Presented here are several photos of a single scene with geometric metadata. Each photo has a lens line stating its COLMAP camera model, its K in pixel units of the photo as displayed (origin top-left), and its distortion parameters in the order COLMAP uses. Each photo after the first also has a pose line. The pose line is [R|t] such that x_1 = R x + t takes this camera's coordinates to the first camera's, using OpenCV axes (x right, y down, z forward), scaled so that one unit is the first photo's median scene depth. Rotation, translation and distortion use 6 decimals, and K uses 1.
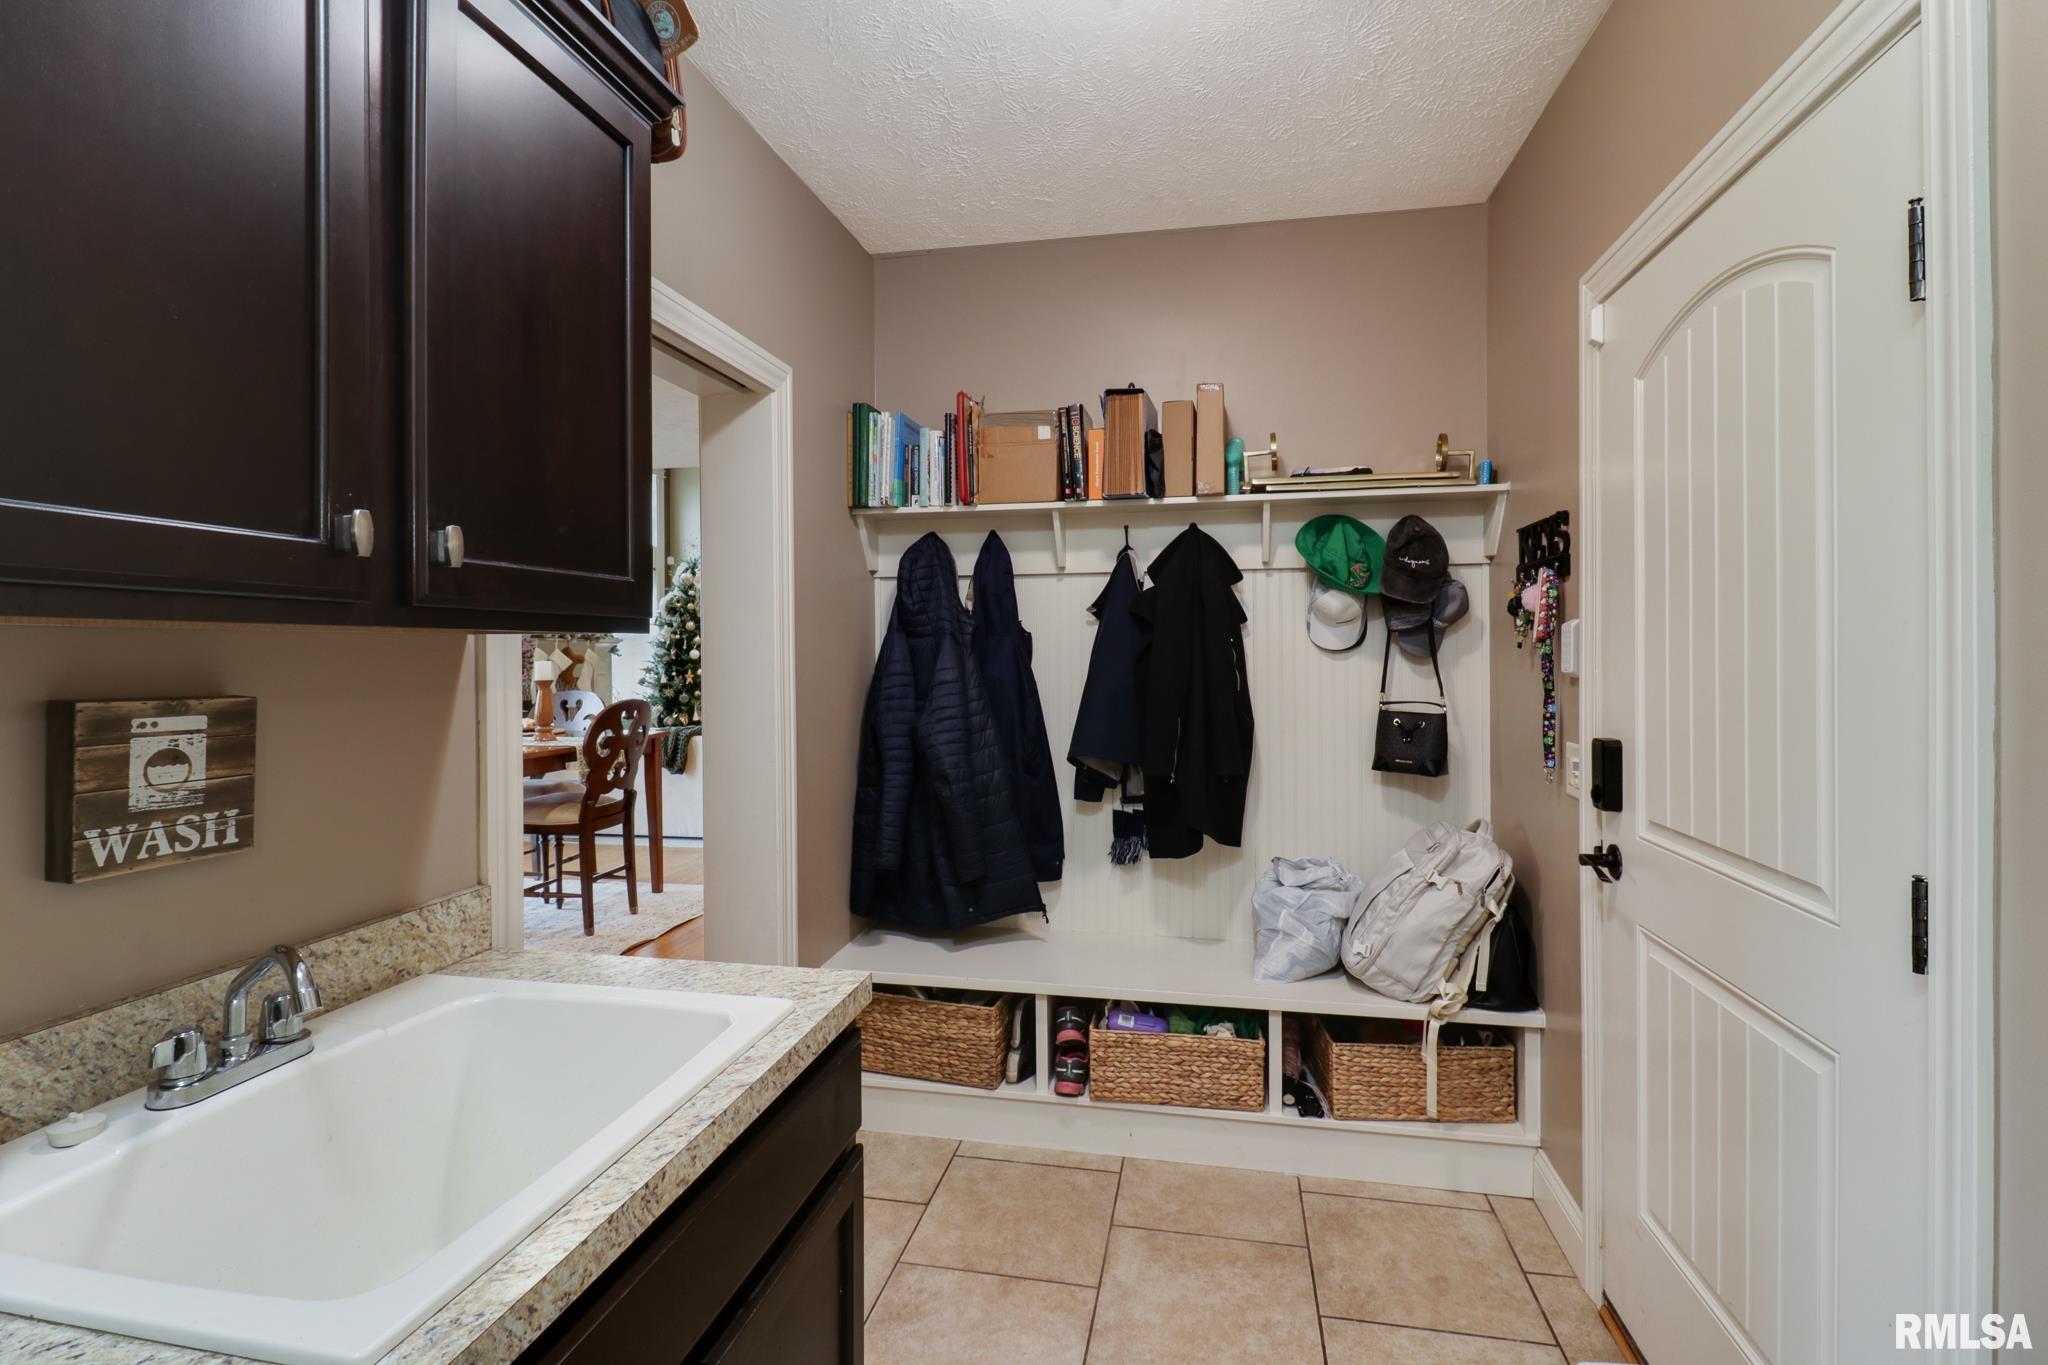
lens RADIAL K [[952.8, 0, 1025.3], [0, 952.8, 655.6], [0, 0, 1]] dist [0.019033, -0.014211]
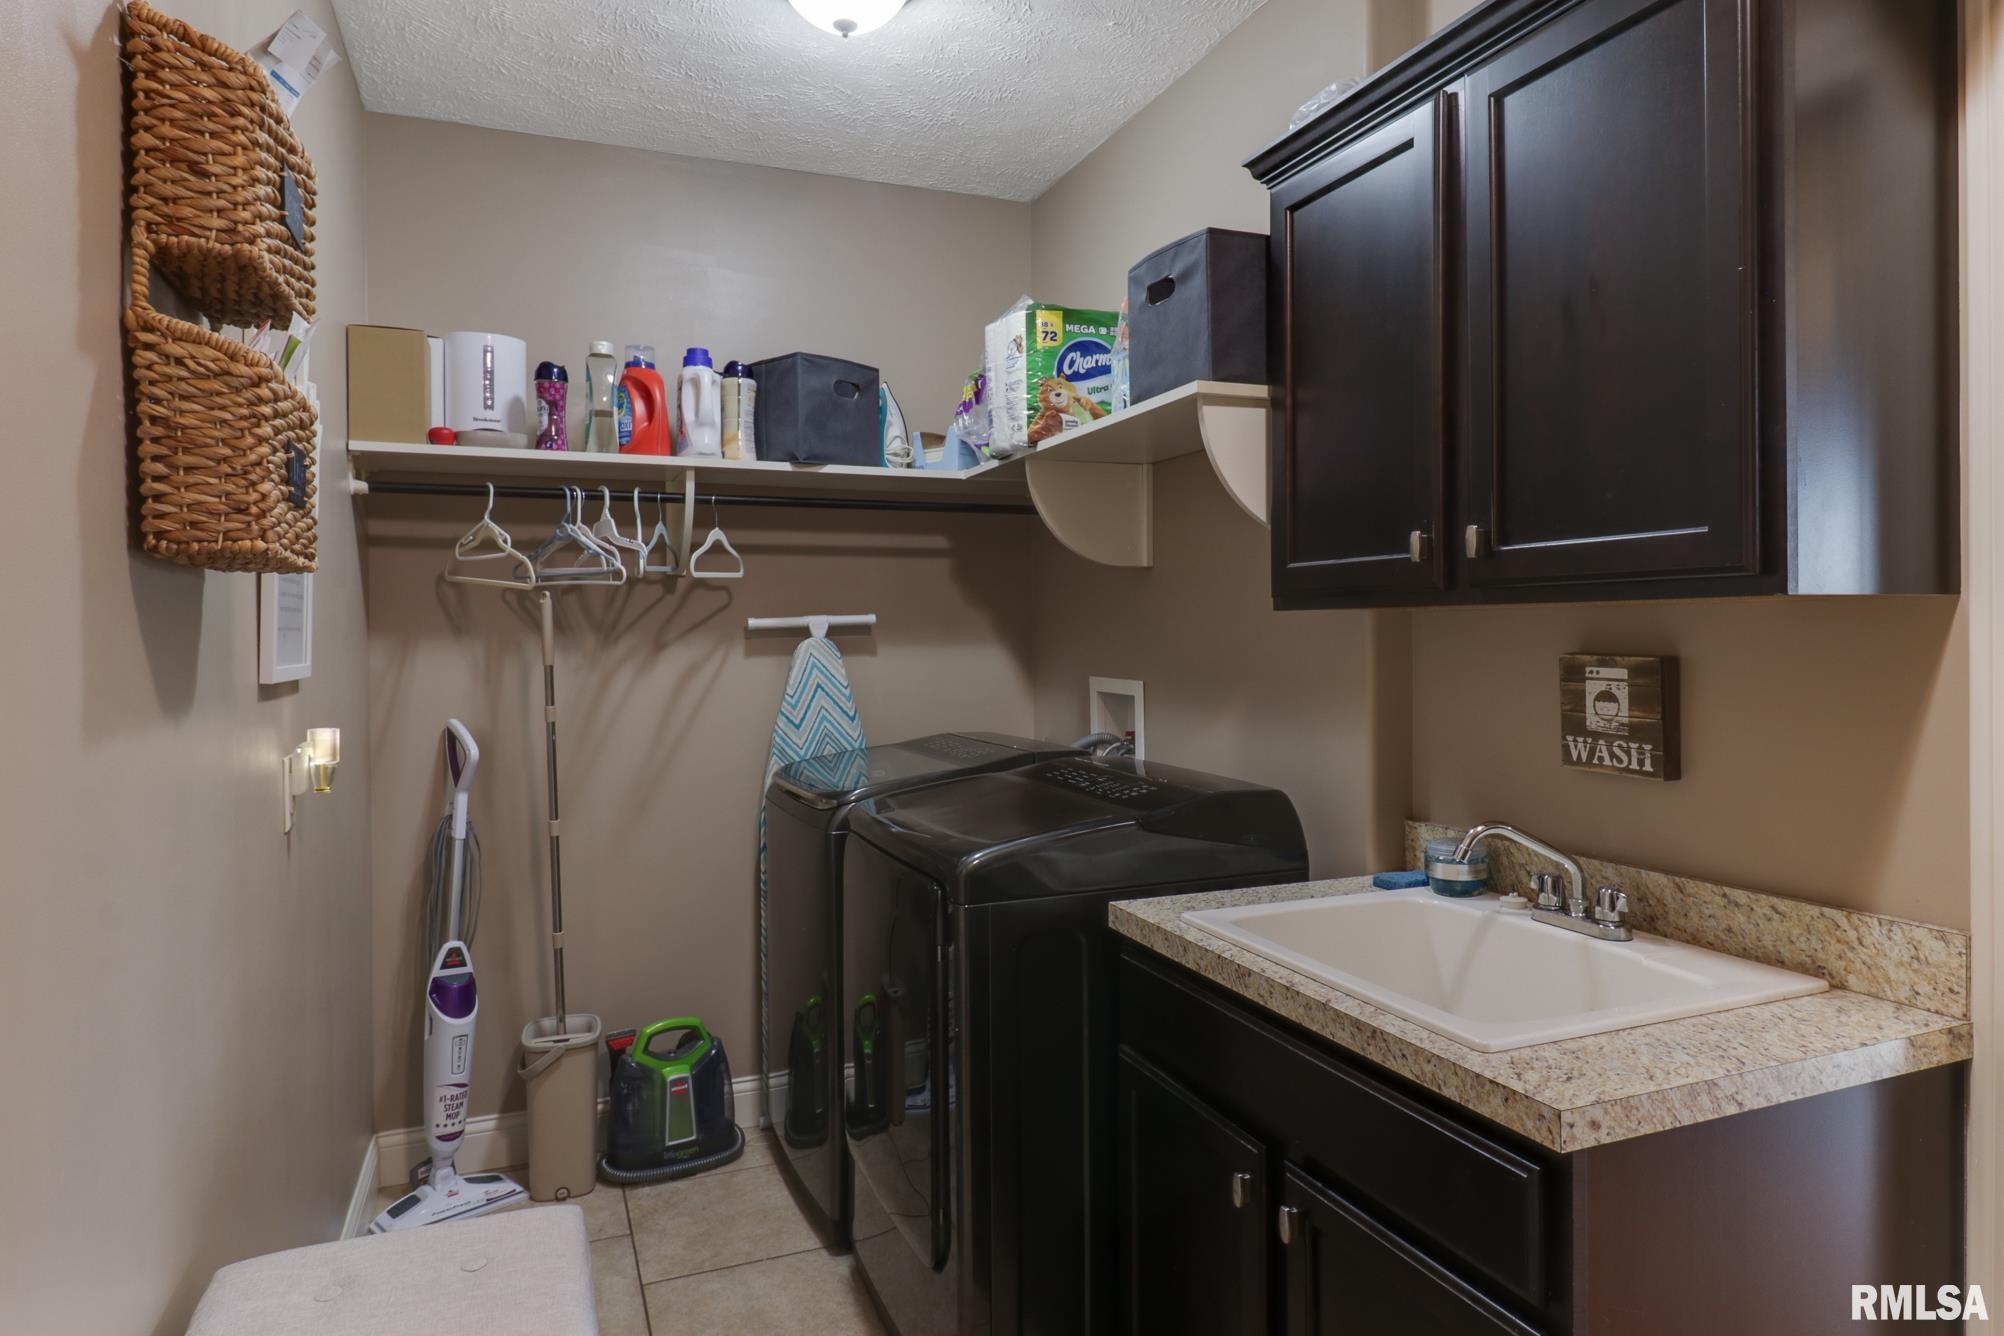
lens RADIAL K [[1194.8, 0, 1001.3], [0, 1194.8, 660.1], [0, 0, 1]] dist [0.002248, 0.000387]
pose [[-0.836418, 0.024051, -0.547564, 0.796757], [0.009910, 0.999537, 0.028765, -0.006592], [0.548002, 0.018634, -0.836269, 1.943385]]
